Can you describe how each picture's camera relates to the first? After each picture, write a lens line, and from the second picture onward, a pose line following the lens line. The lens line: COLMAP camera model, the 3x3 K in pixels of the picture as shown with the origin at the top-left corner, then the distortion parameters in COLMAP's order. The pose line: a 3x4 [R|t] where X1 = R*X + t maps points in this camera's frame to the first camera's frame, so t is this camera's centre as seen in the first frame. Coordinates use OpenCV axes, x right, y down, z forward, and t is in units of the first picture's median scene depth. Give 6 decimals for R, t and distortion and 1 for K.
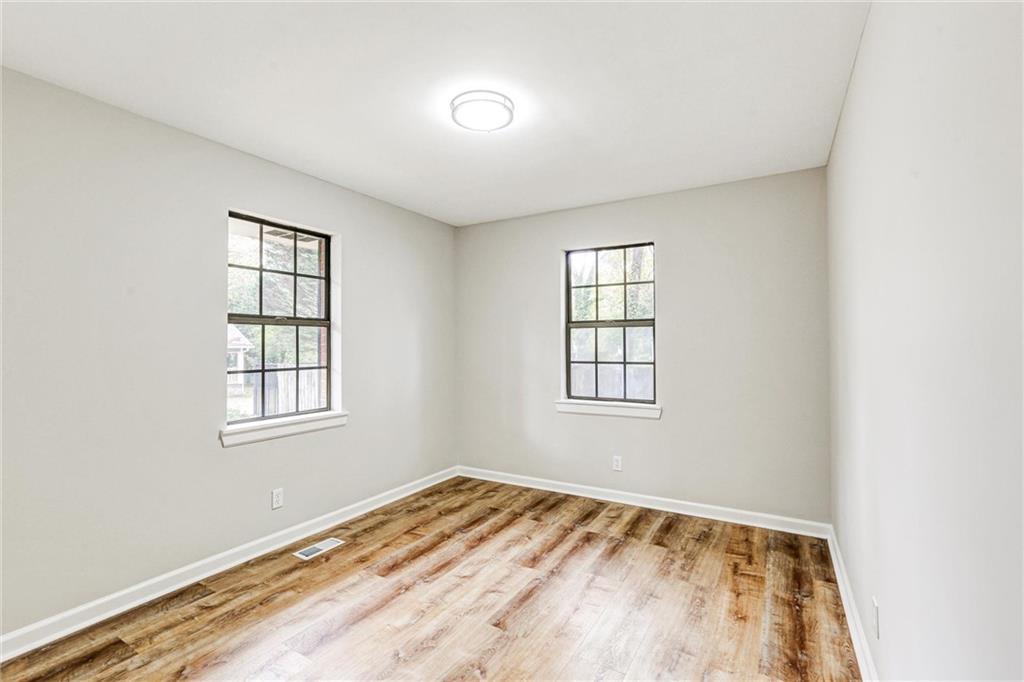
lens RADIAL K [[461.9, 0, 512.0], [0, 461.9, 341.0], [0, 0, 1]] dist [-0.026579, 0.021246]
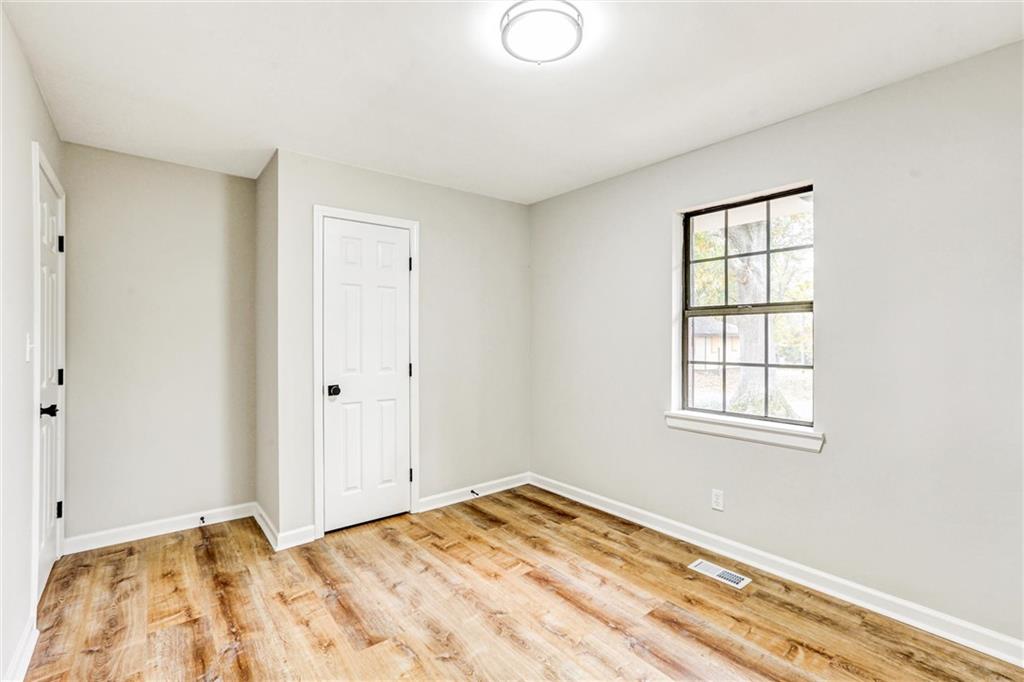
lens RADIAL K [[461.9, 0, 512.0], [0, 461.9, 341.0], [0, 0, 1]] dist [-0.026579, 0.021246]
pose [[-0.360709, 0.003466, -0.932672, 0.575793], [0.008703, 0.999962, 0.000351, 0.015645], [0.932638, -0.007990, -0.360725, 1.059033]]
